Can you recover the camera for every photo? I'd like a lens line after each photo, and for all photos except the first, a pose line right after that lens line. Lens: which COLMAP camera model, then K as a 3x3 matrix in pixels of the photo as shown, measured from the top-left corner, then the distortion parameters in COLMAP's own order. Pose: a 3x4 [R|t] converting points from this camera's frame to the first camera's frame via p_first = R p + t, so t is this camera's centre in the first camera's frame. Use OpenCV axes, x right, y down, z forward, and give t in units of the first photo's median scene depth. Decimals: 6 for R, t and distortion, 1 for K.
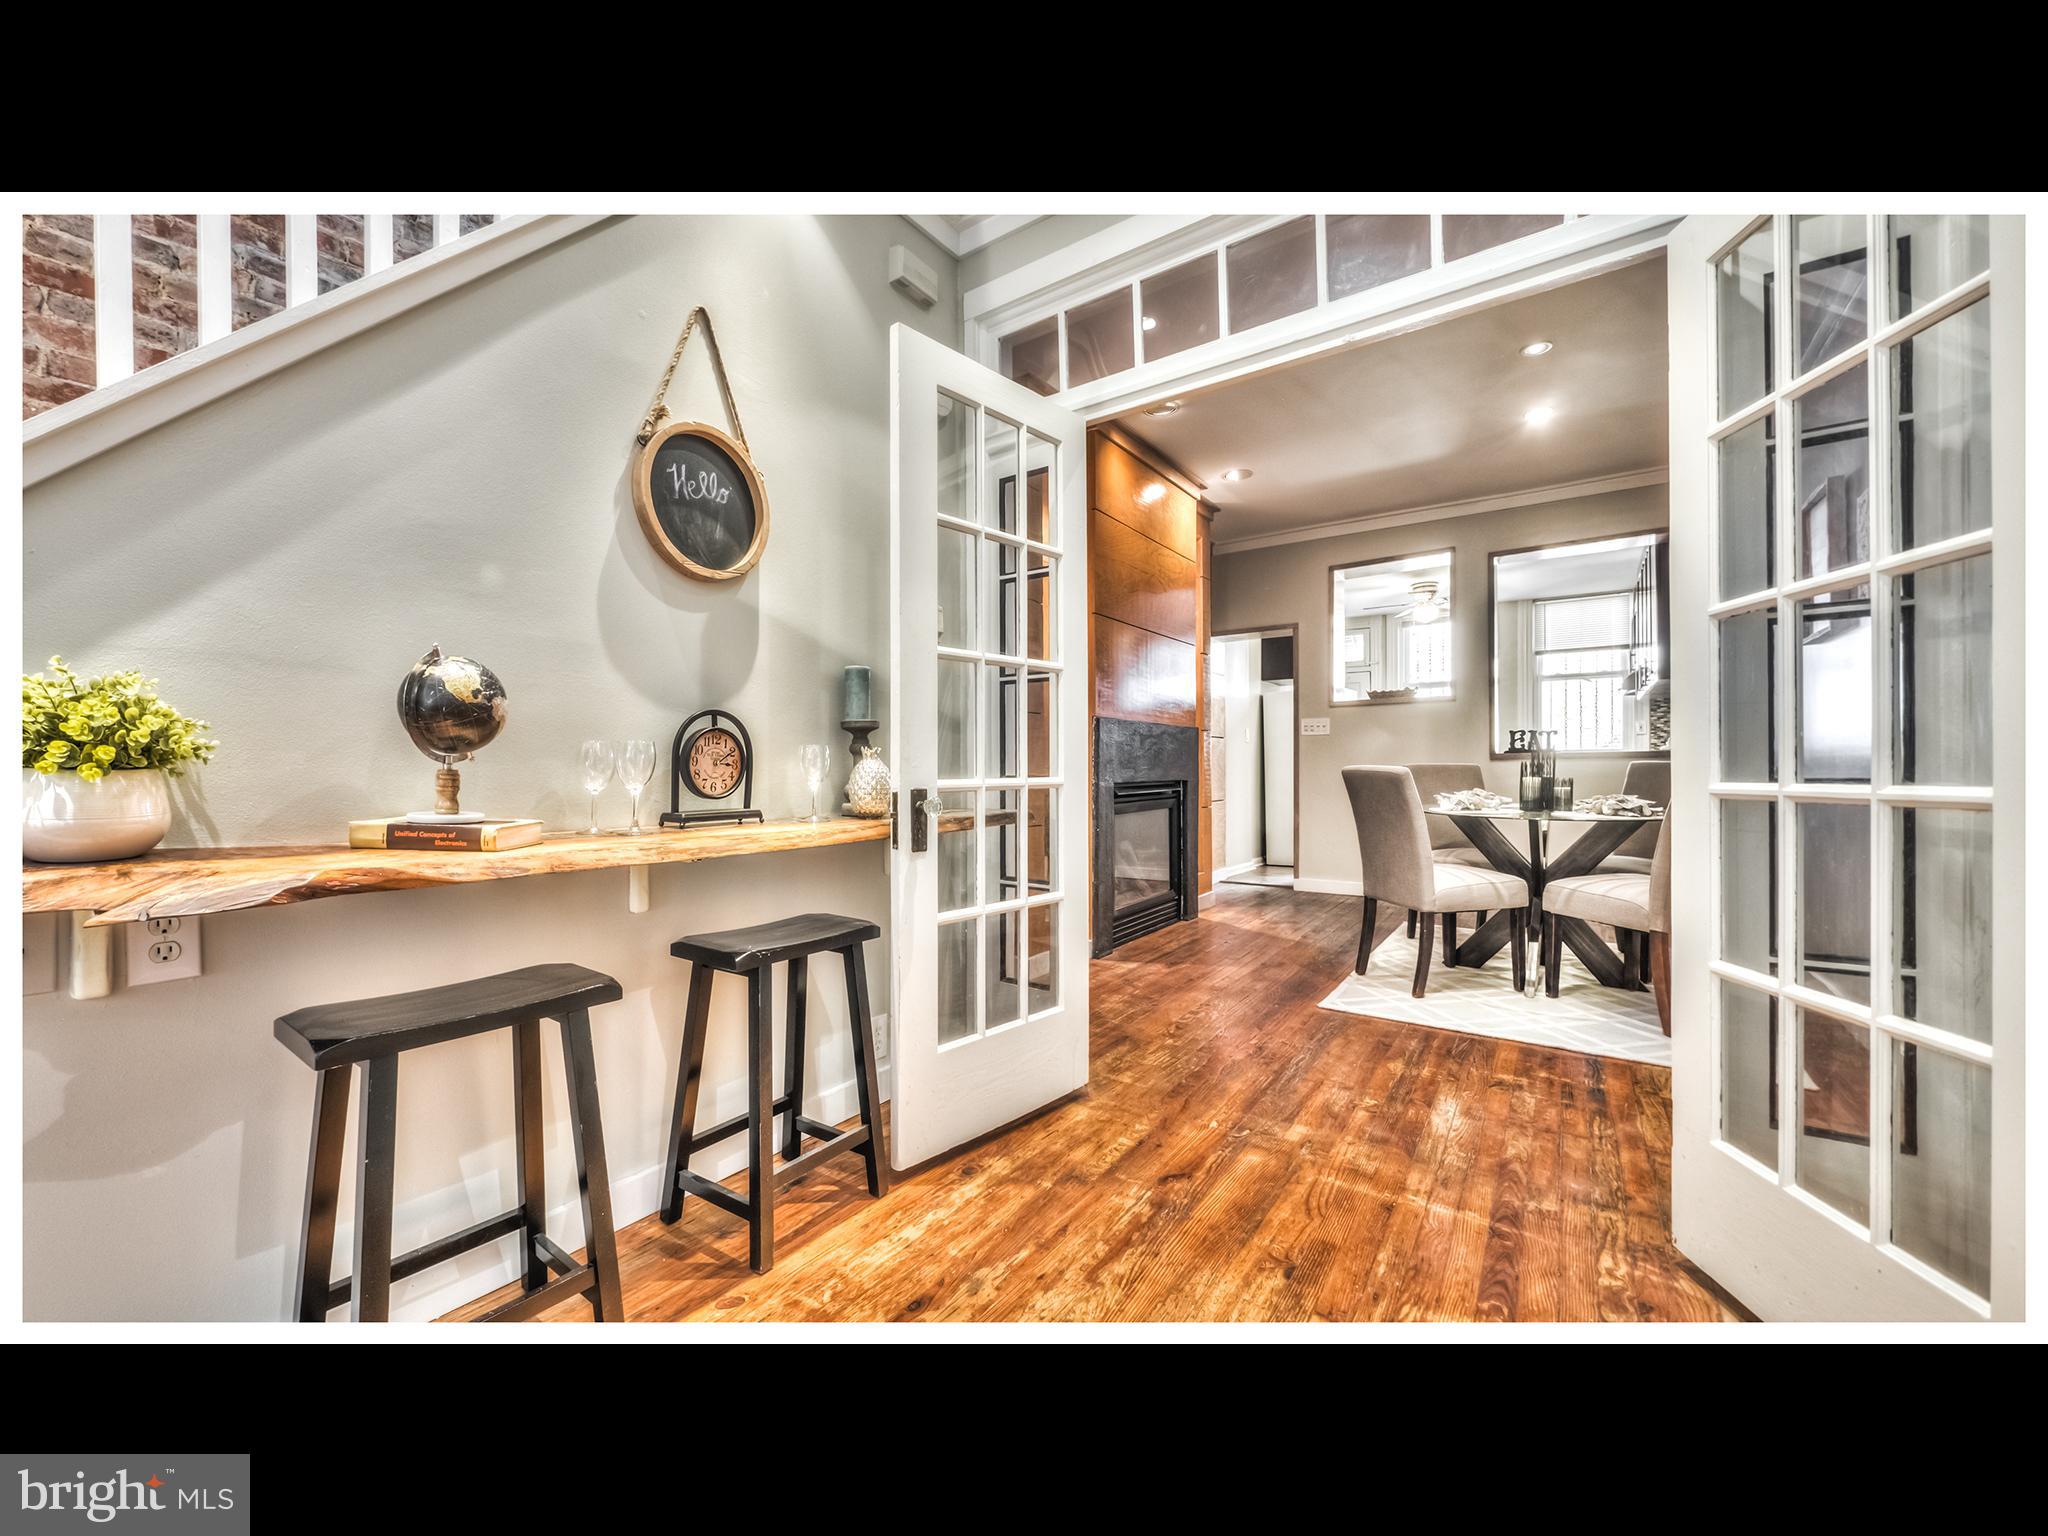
lens RADIAL K [[794.4, 0, 1028.4], [0, 794.4, 770.6], [0, 0, 1]] dist [-0.008250, 0.001500]
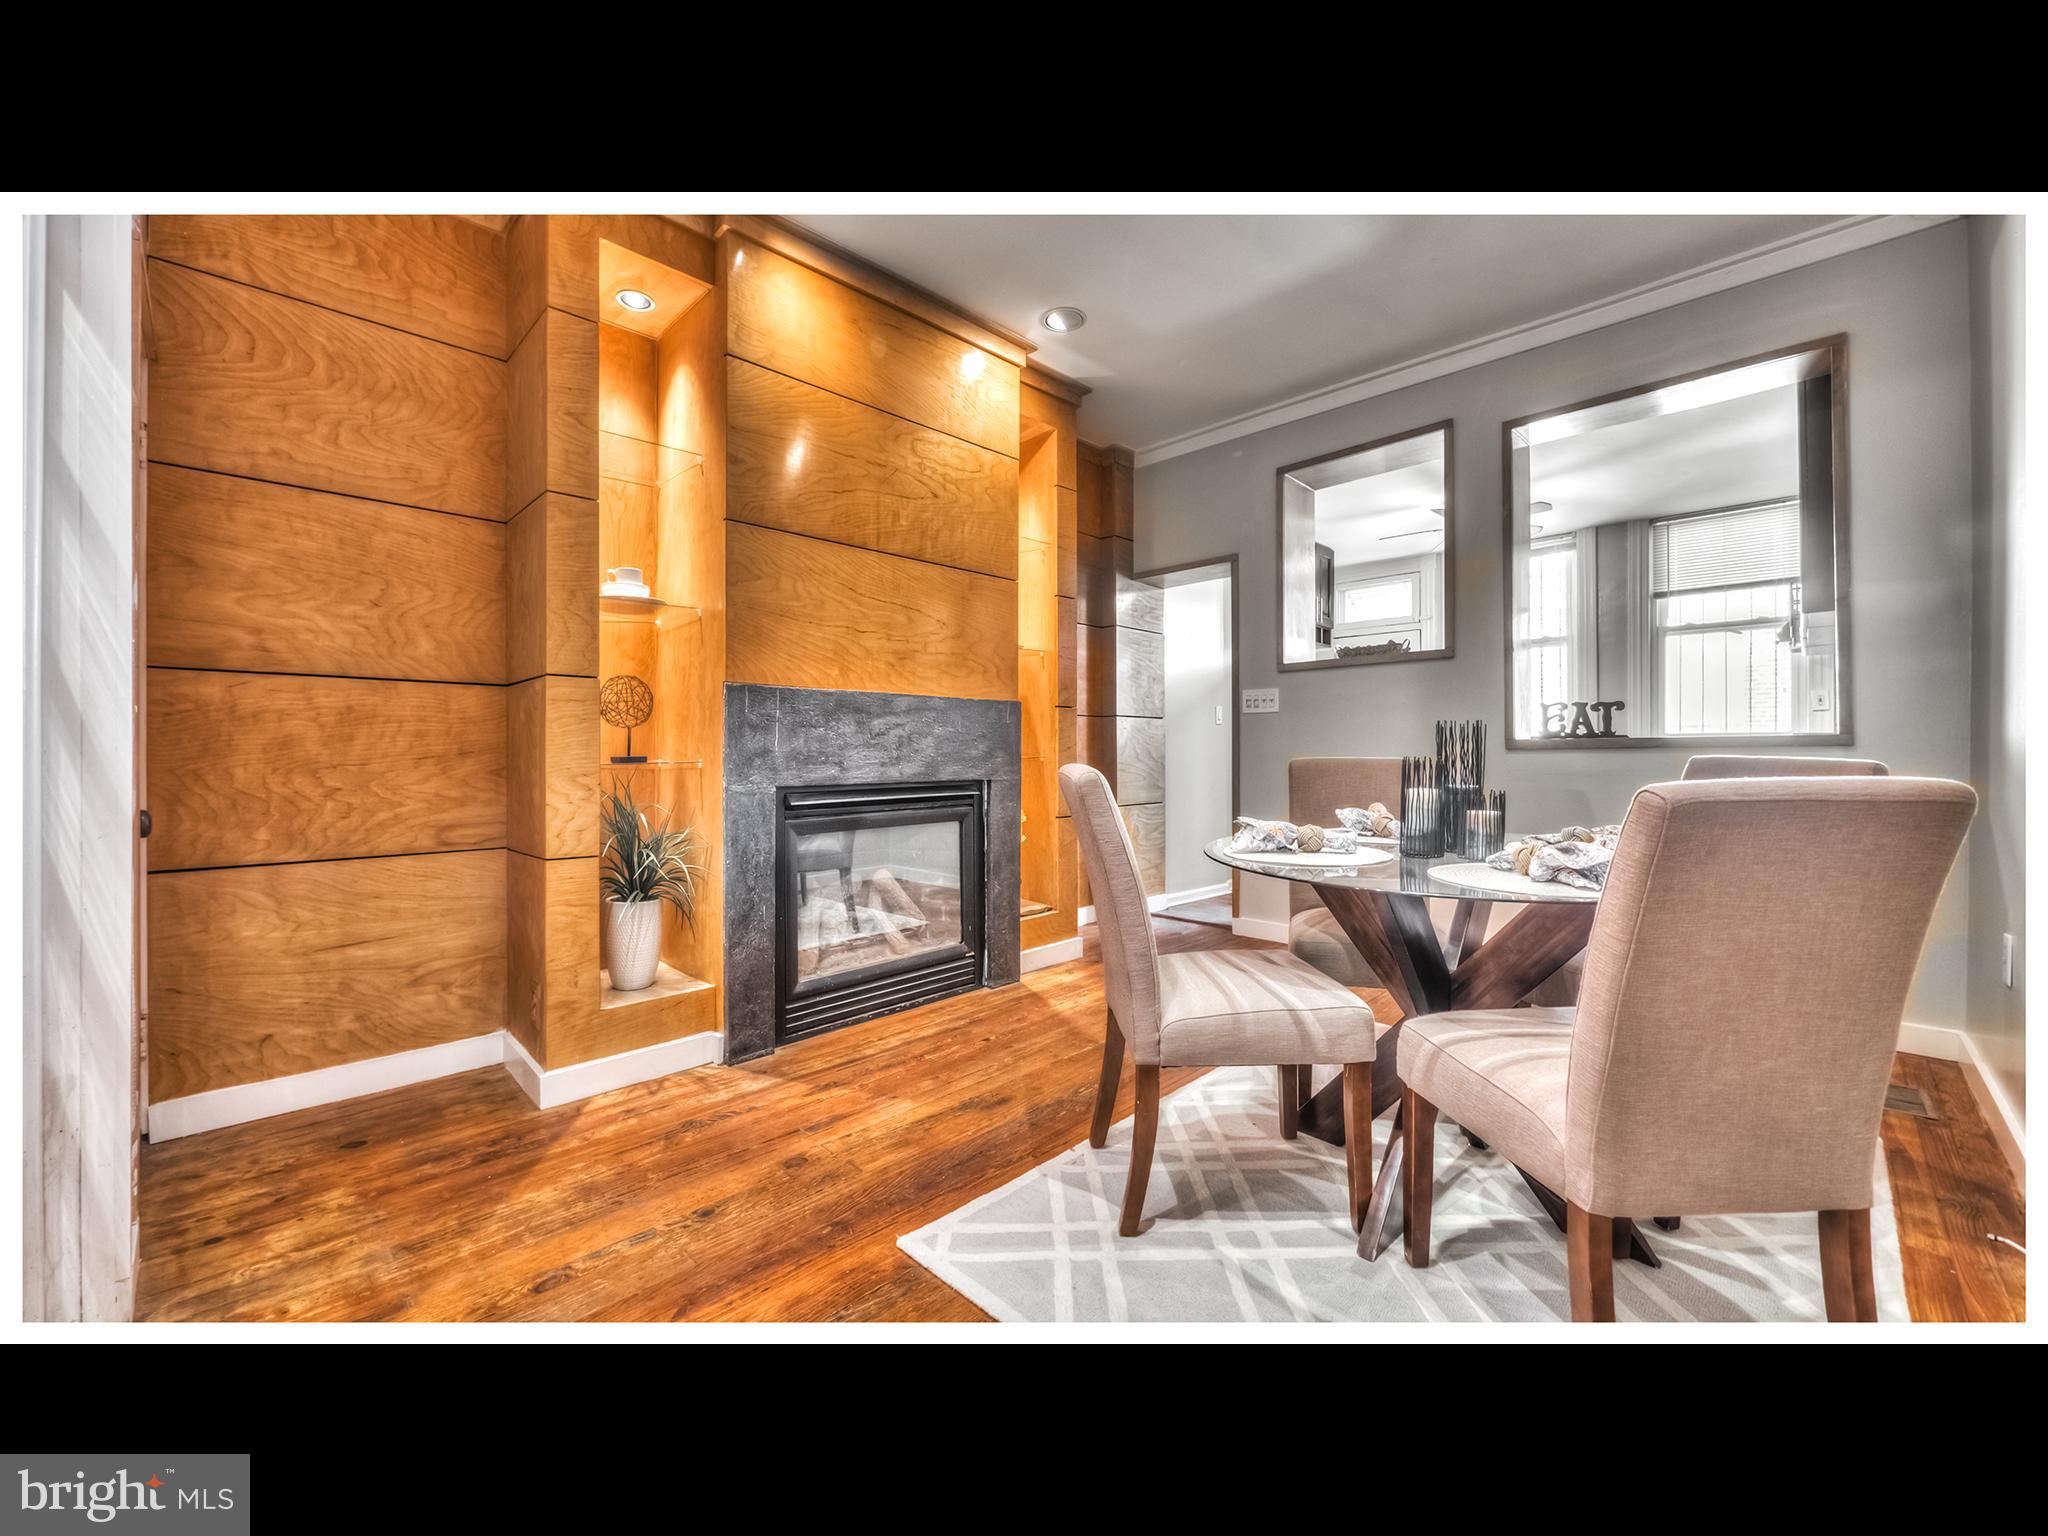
lens RADIAL K [[794.4, 0, 1028.4], [0, 794.4, 761.6], [0, 0, 1]] dist [-0.008250, 0.001500]
pose [[0.984245, 0.003415, -0.176776, 0.345997], [-0.001986, 0.999964, 0.008261, -0.009237], [0.176798, -0.007779, 0.984216, 0.335155]]
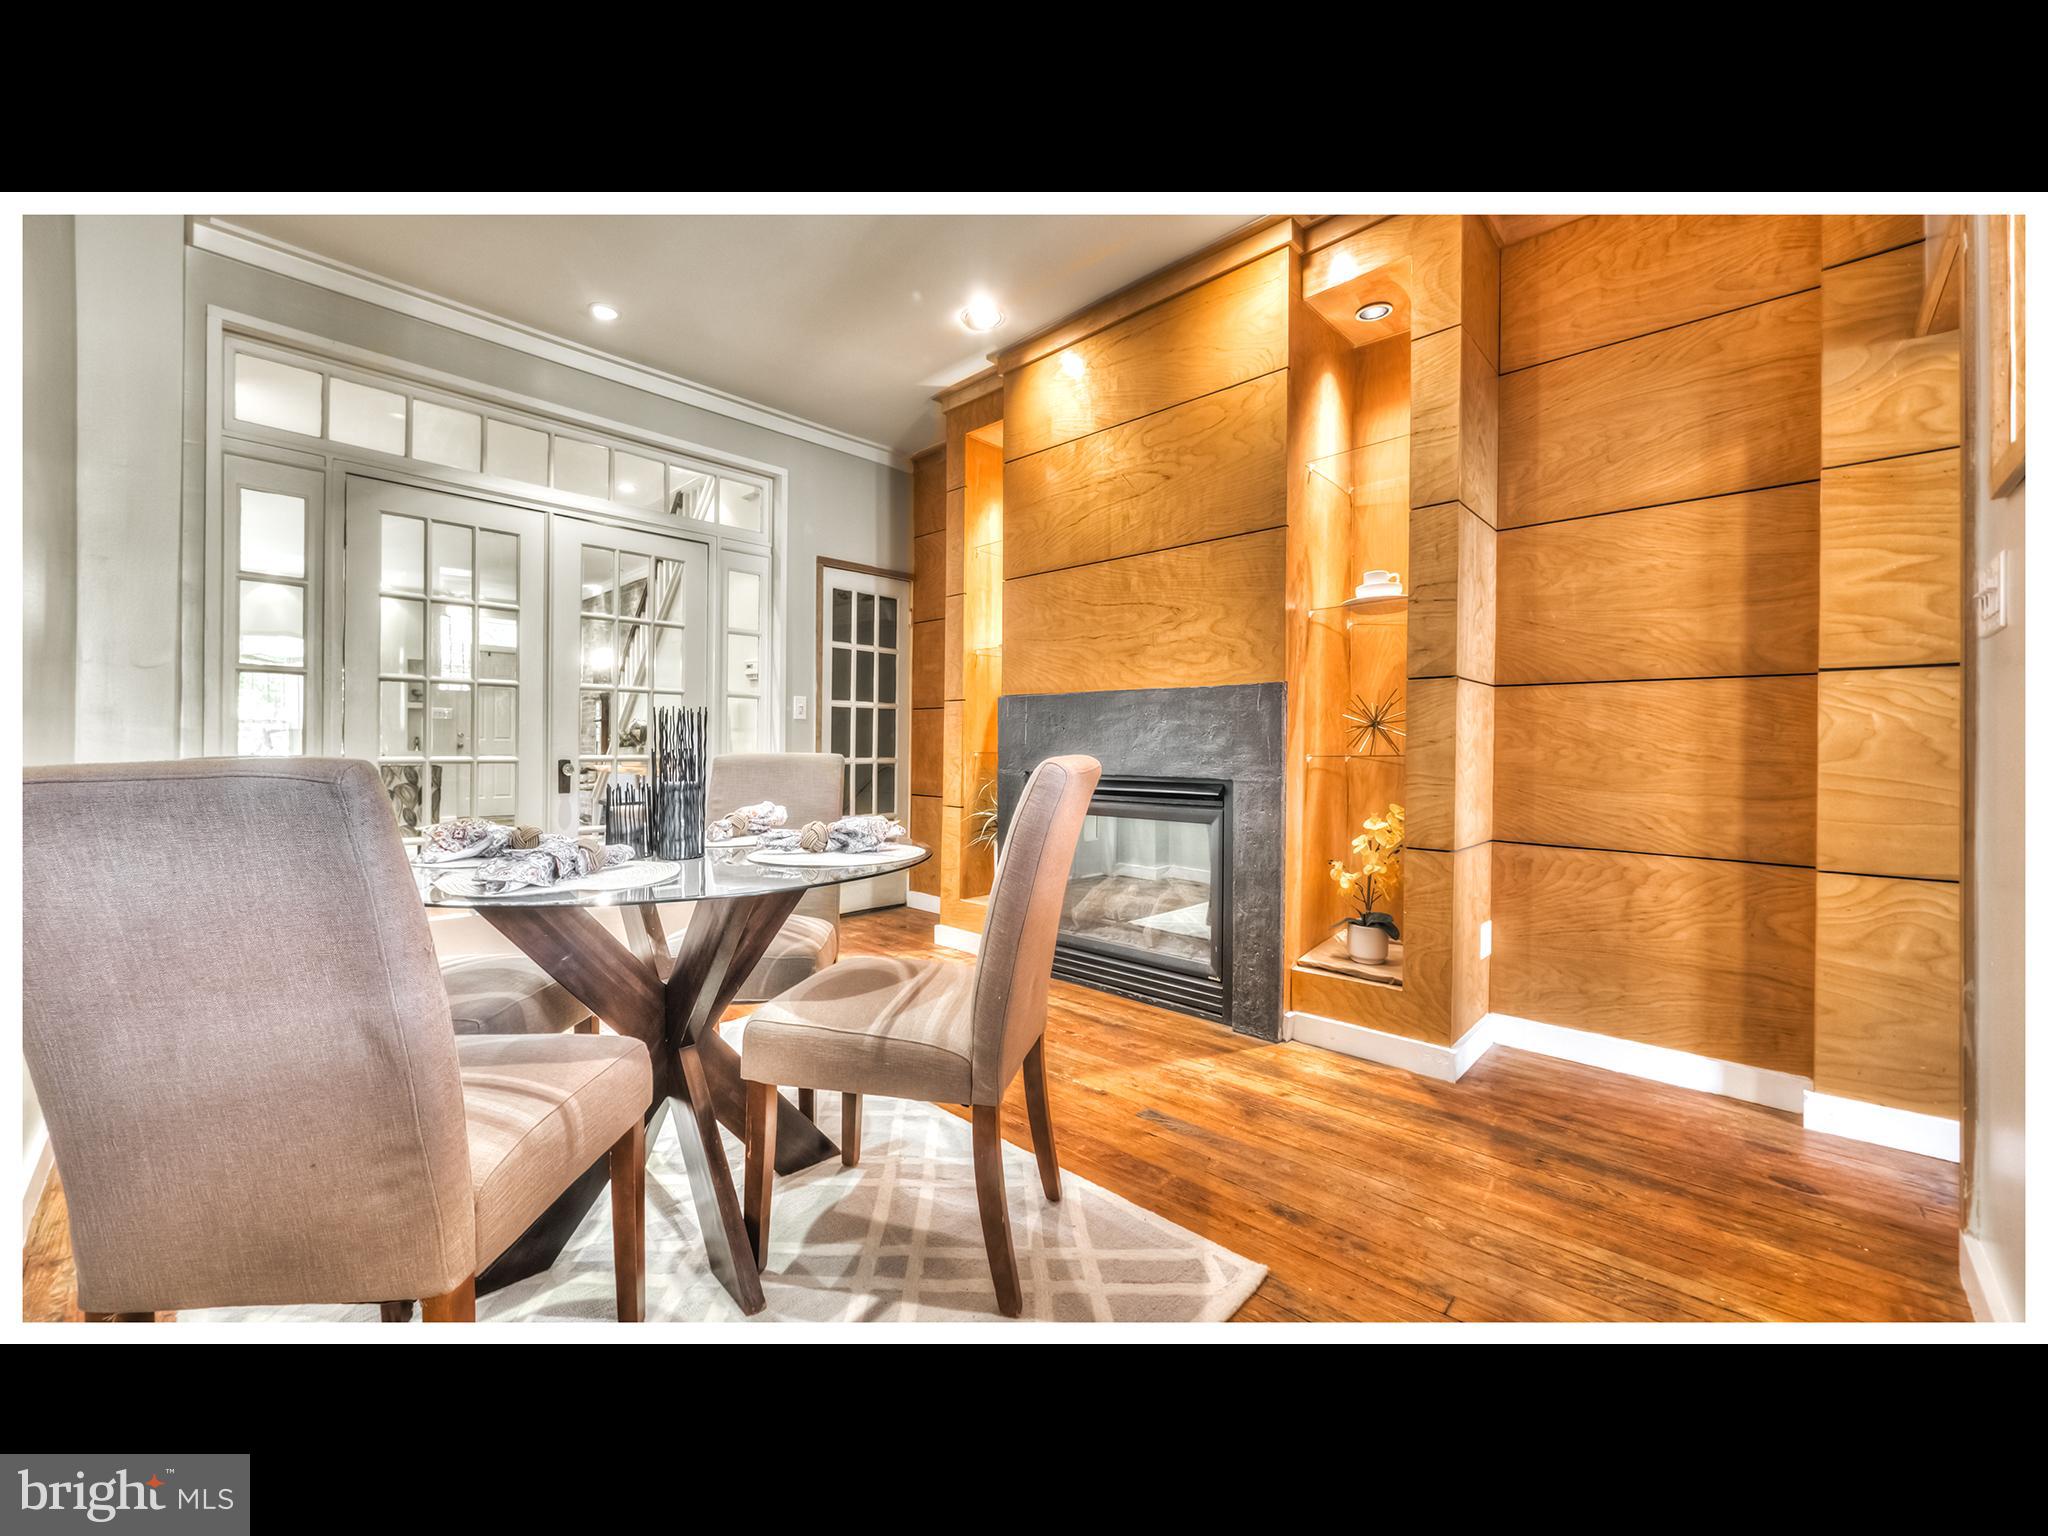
lens RADIAL K [[794.4, 0, 980.6], [0, 794.4, 744.9], [0, 0, 1]] dist [-0.008250, 0.001500]
pose [[-0.186042, 0.003070, -0.982537, 0.780785], [-0.009106, 0.999947, 0.004848, -0.014040], [0.982500, 0.009849, -0.186004, 0.919665]]
